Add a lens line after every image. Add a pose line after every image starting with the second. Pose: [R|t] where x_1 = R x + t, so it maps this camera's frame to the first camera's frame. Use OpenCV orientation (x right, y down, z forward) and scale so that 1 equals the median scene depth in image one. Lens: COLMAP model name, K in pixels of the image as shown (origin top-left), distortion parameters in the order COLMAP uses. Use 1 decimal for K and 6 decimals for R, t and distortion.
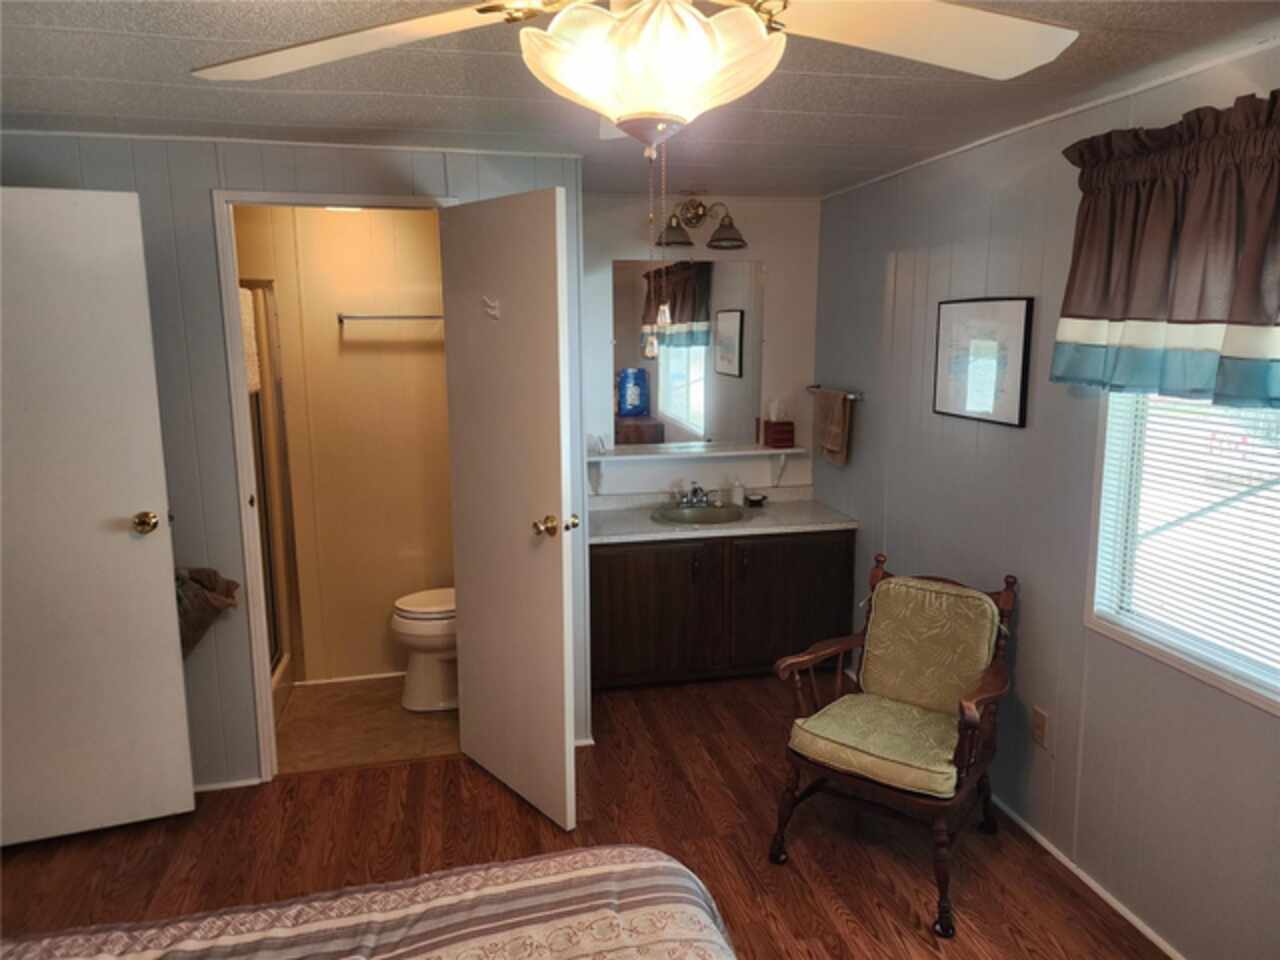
lens RADIAL K [[867.2, 0, 653.0], [0, 867.2, 478.6], [0, 0, 1]] dist [0.053868, -0.047879]
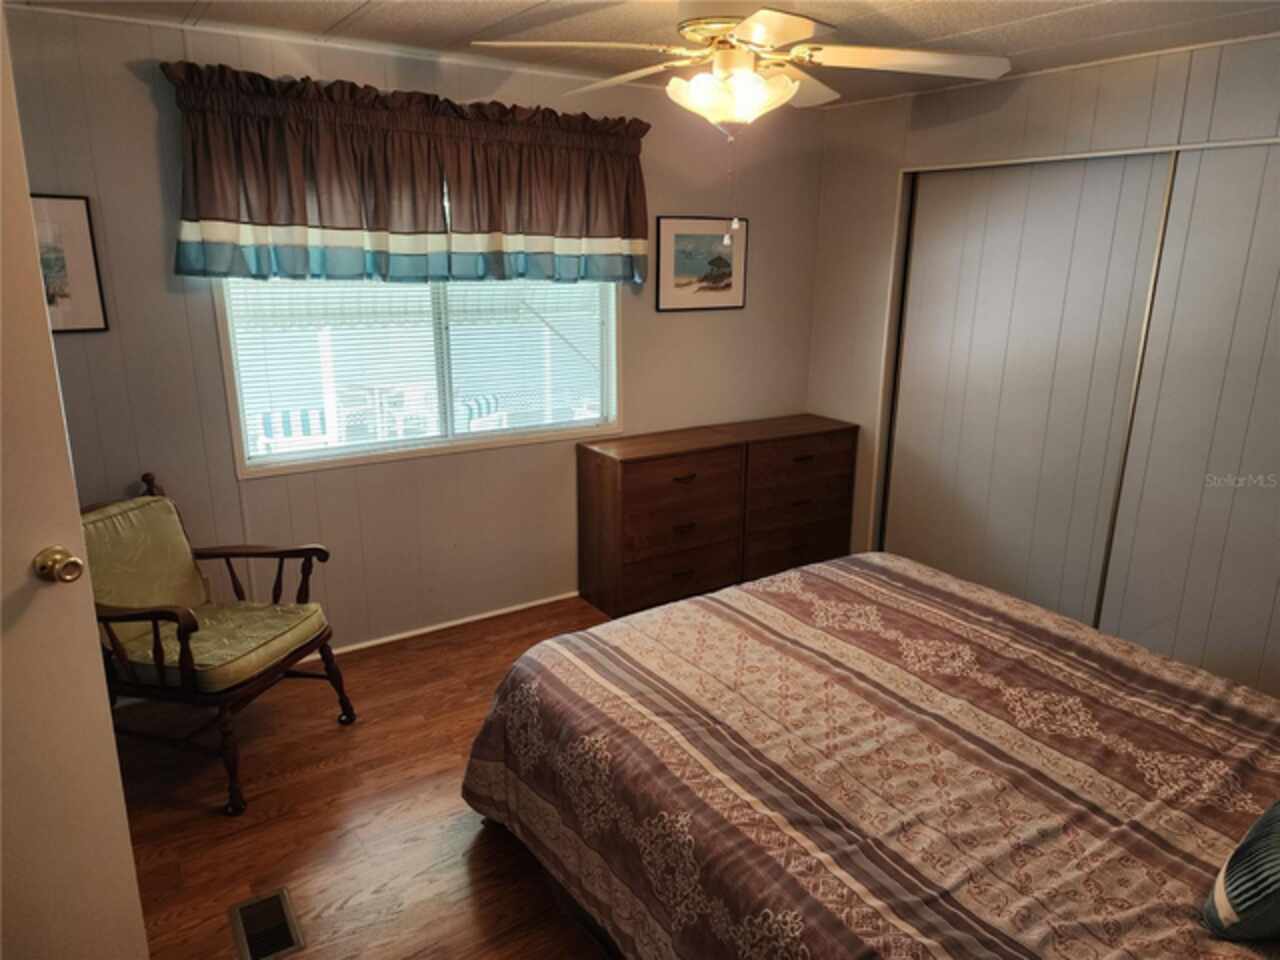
lens RADIAL K [[867.2, 0, 641.4], [0, 867.2, 485.0], [0, 0, 1]] dist [0.053868, -0.047879]
pose [[-0.343532, -0.257096, 0.903265, -1.116704], [0.164473, 0.930464, 0.327391, -0.182778], [-0.924626, 0.261032, -0.277359, 1.119039]]
